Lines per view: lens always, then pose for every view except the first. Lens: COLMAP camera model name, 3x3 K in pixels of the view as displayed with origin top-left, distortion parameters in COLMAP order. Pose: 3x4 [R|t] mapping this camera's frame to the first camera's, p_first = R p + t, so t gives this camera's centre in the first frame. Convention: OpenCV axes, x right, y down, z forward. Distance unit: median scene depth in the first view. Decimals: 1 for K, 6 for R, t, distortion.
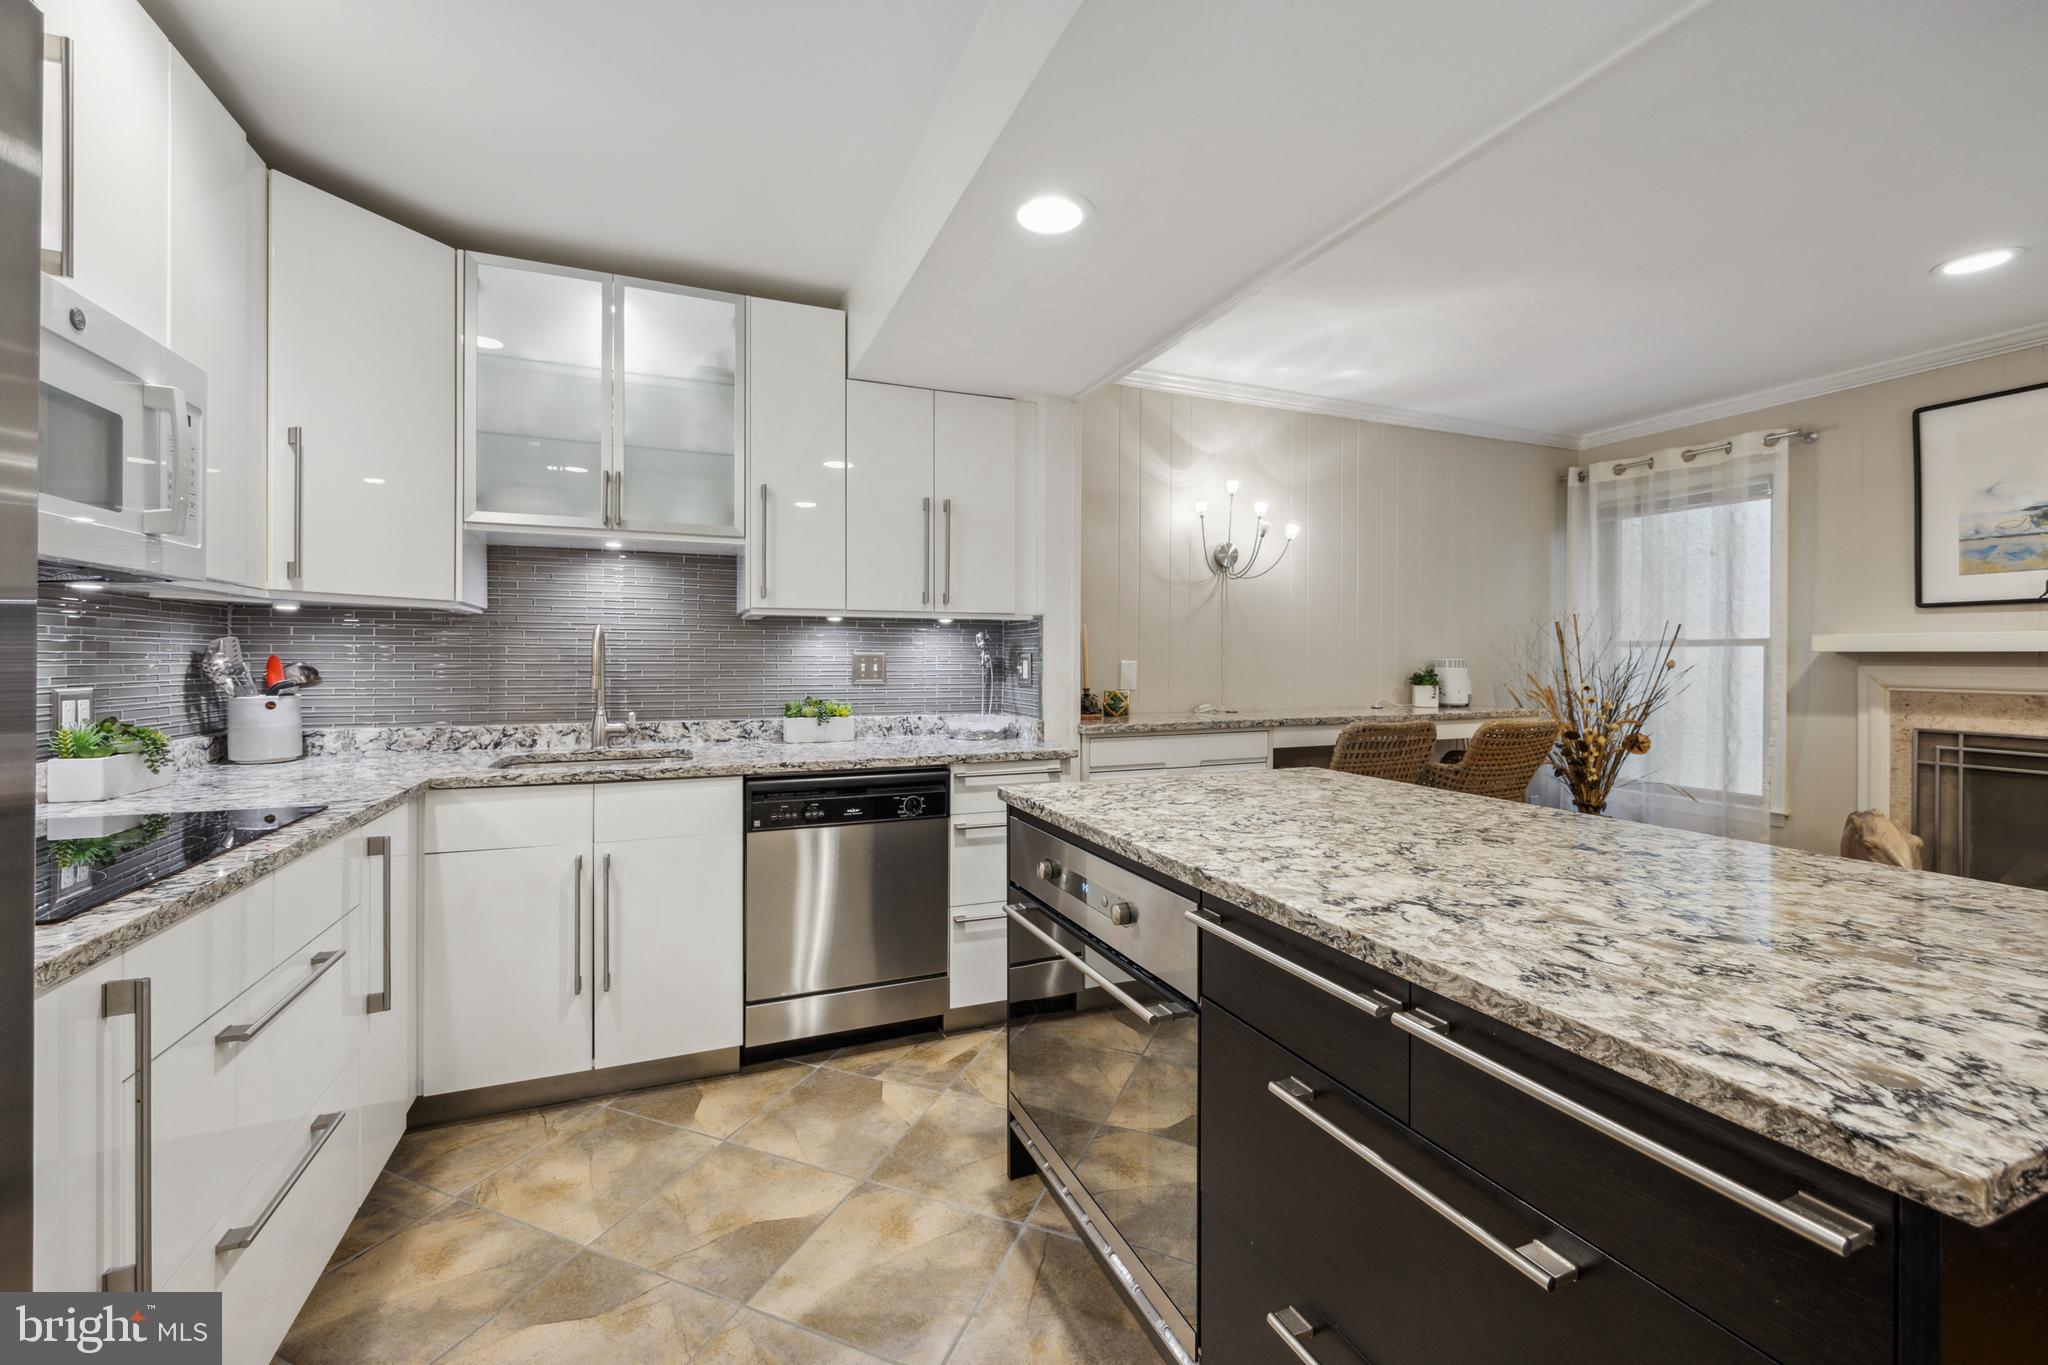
lens RADIAL K [[833.2, 0, 1035.6], [0, 833.2, 660.3], [0, 0, 1]] dist [-0.000355, -0.000209]
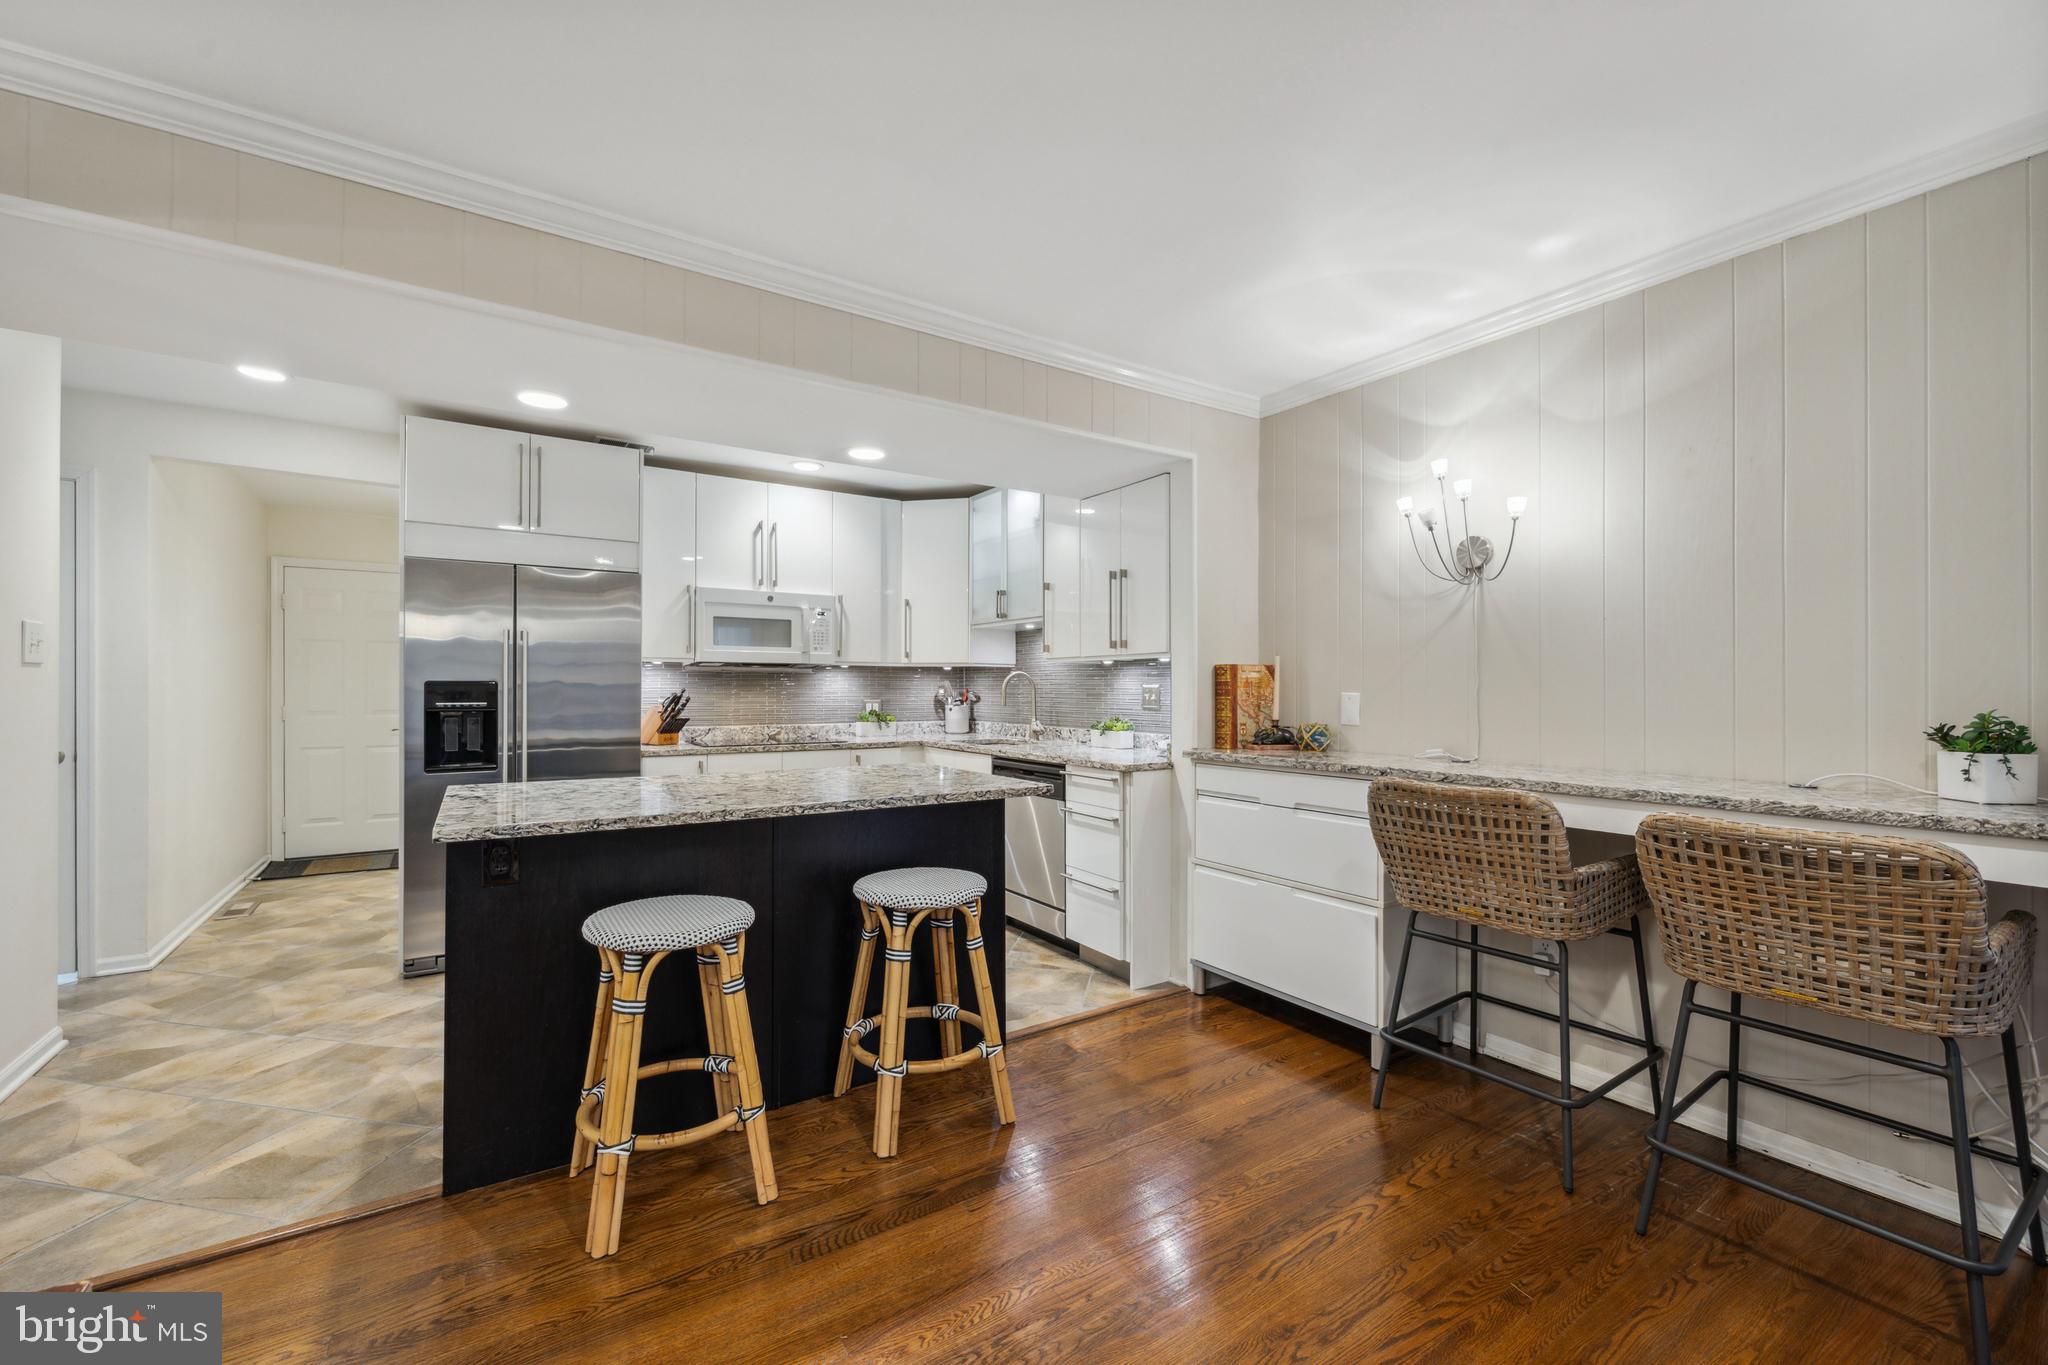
lens RADIAL K [[833.2, 0, 1018.1], [0, 833.2, 689.1], [0, 0, 1]] dist [-0.000355, -0.000209]
pose [[0.182795, -0.000412, -0.983151, 1.165542], [-0.002716, 0.999996, -0.000924, -0.002066], [0.983147, 0.002840, 0.182793, 0.601443]]
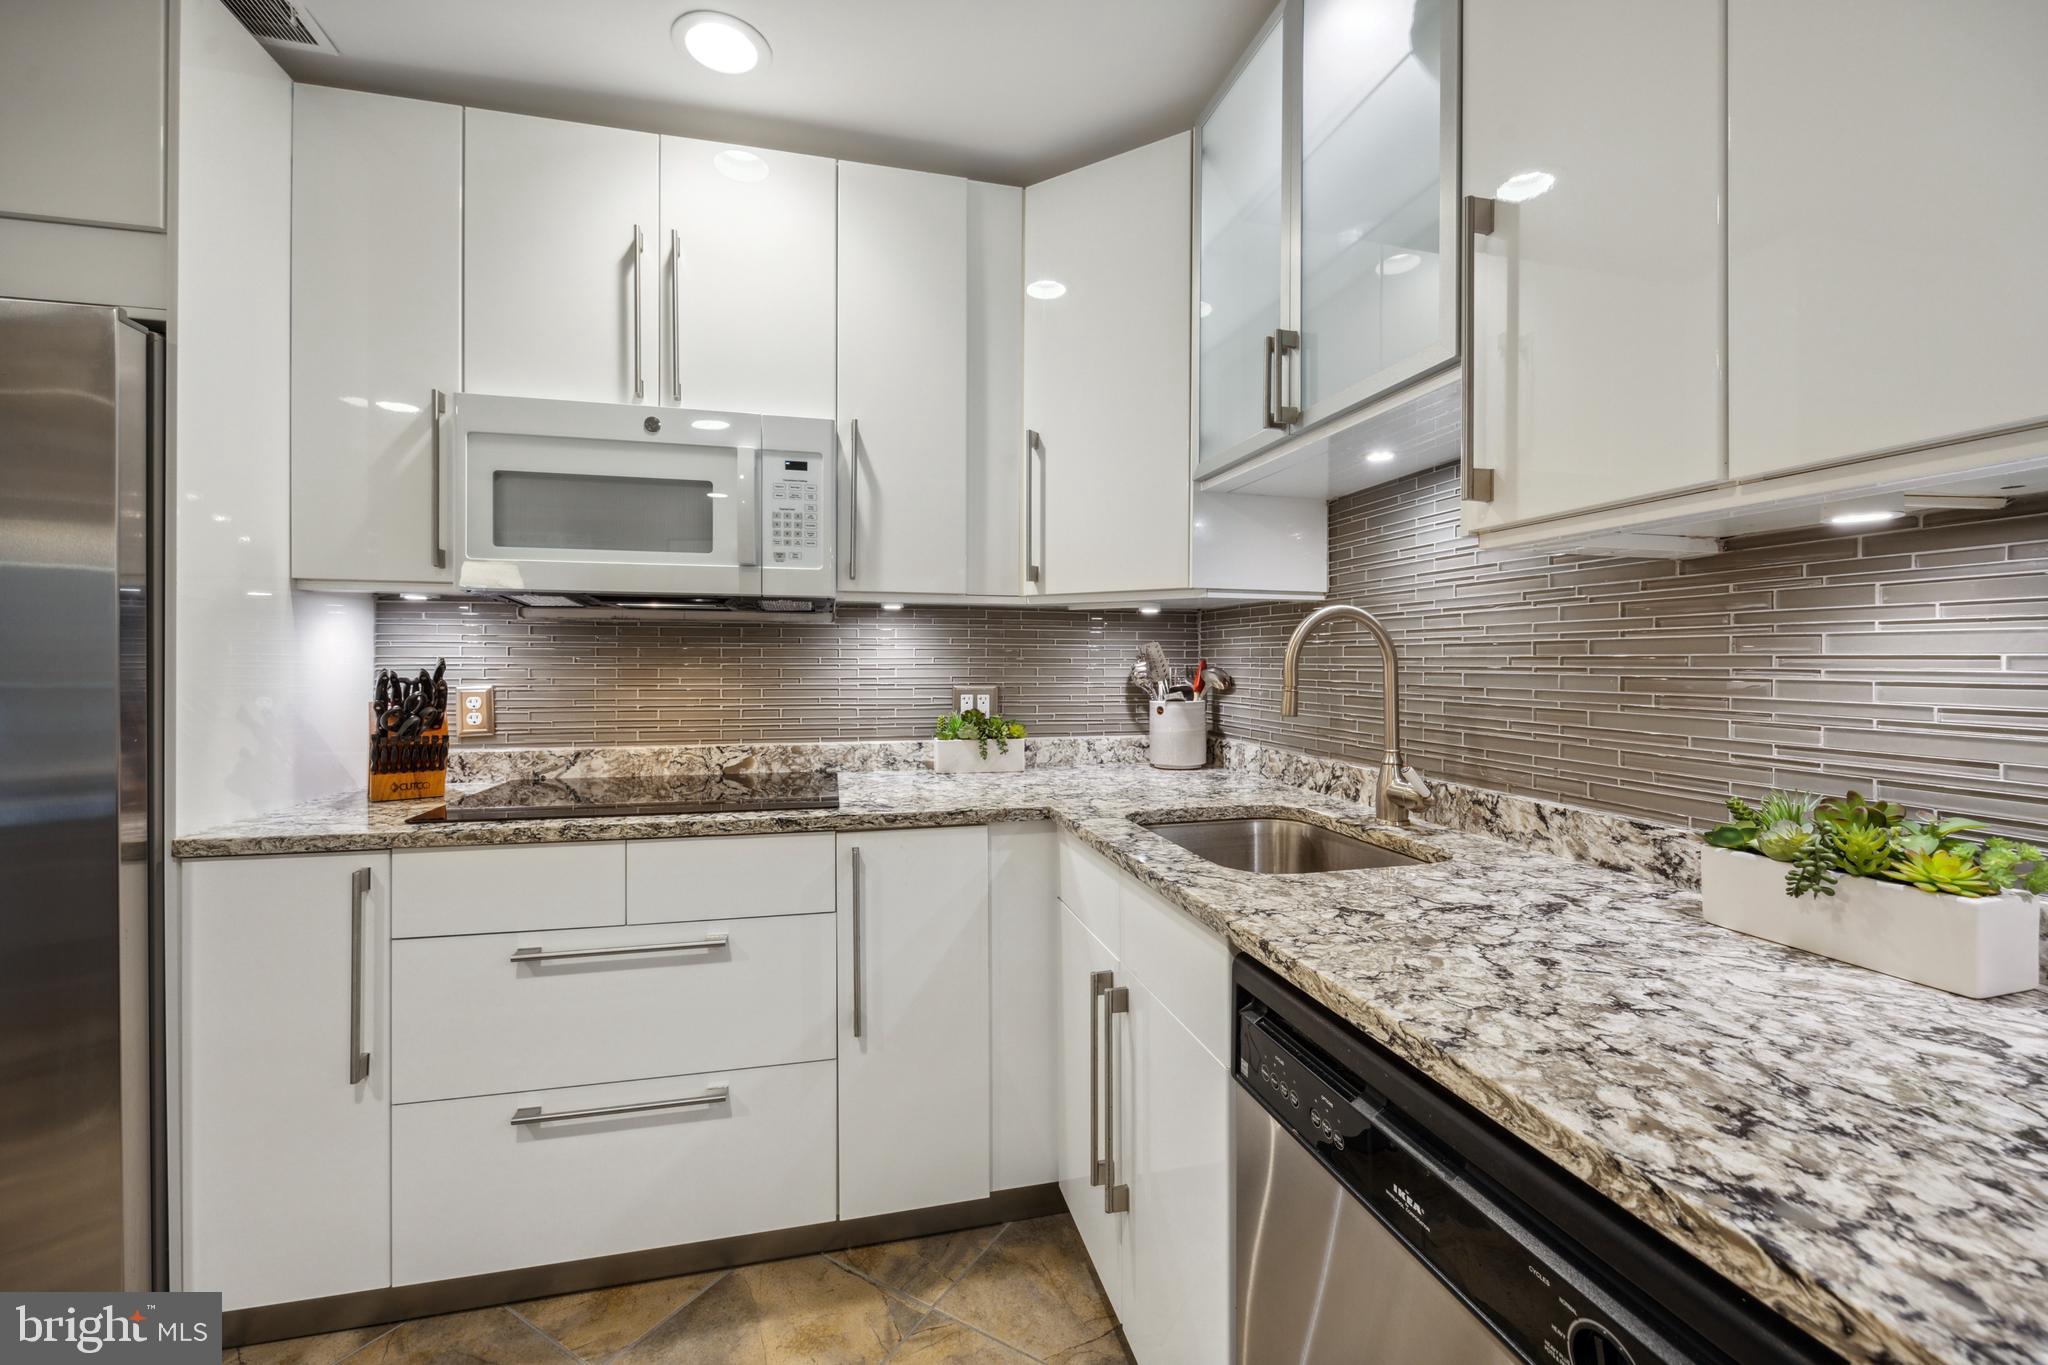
lens RADIAL K [[833.2, 0, 1028.7], [0, 833.2, 674.7], [0, 0, 1]] dist [-0.000355, -0.000209]
pose [[-0.153740, 0.014383, -0.988007, 0.066985], [-0.002742, 0.999884, 0.014982, -0.002099], [0.988107, 0.005013, -0.153683, 0.795596]]
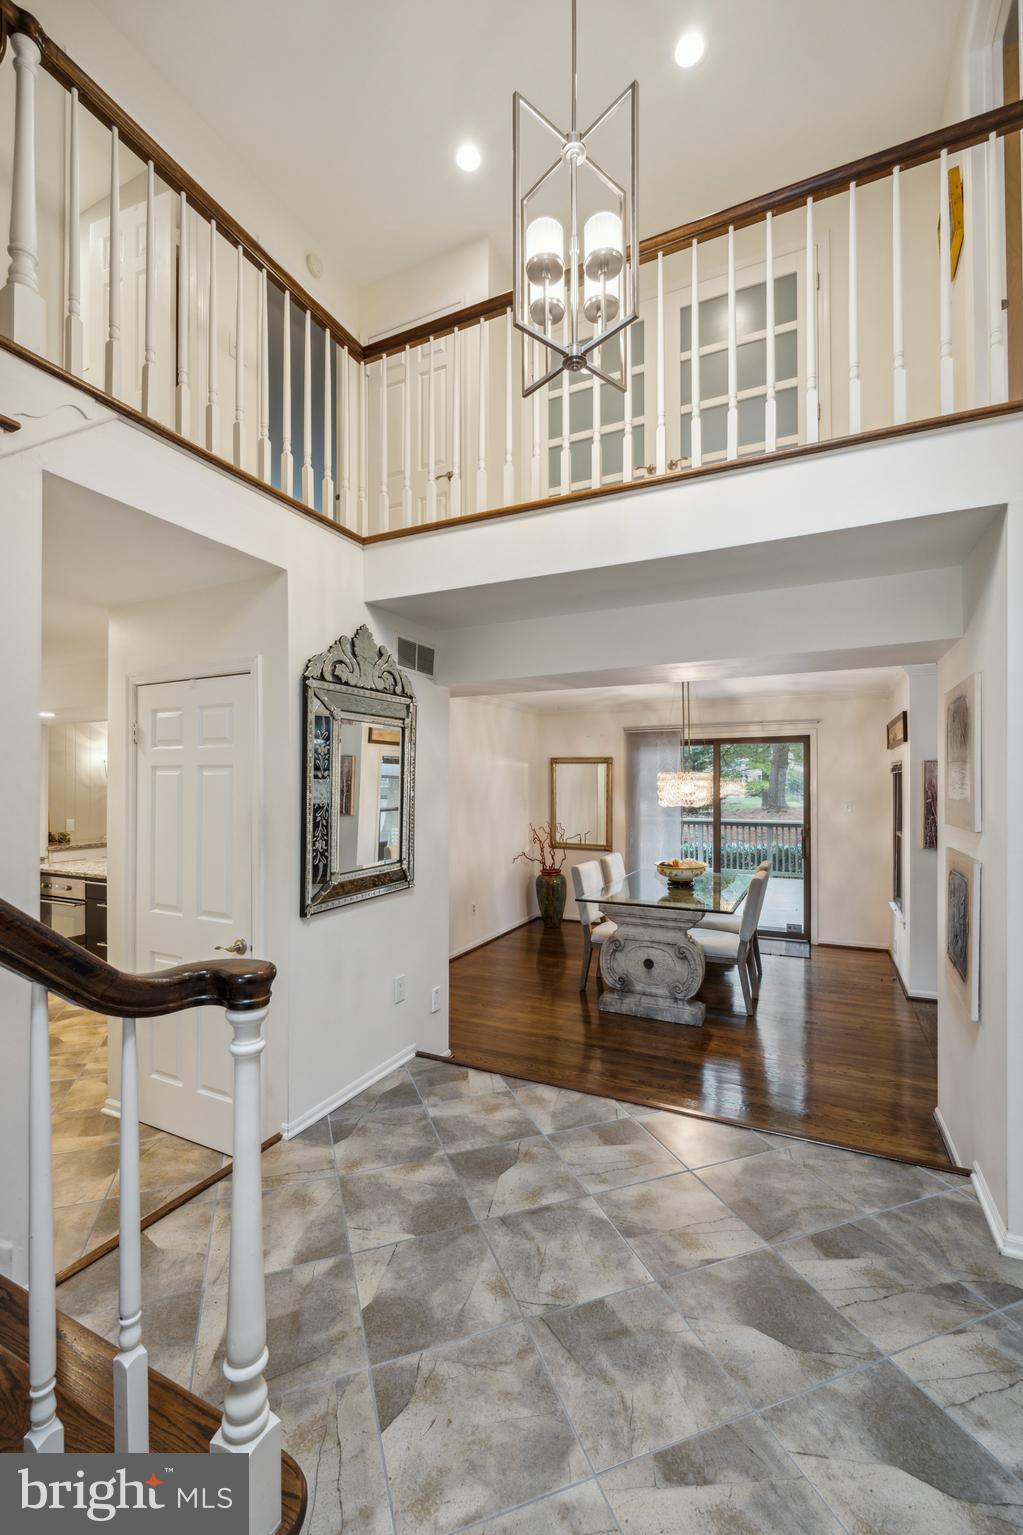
lens RADIAL K [[624.5, 0, 507.0], [0, 624.5, 772.9], [0, 0, 1]] dist [-0.000355, -0.000209]
pose [[0.752612, -0.000031, 0.658464, -0.168728], [0.004188, 0.999980, -0.004740, -0.155442], [-0.658451, 0.006326, 0.752597, -1.588901]]
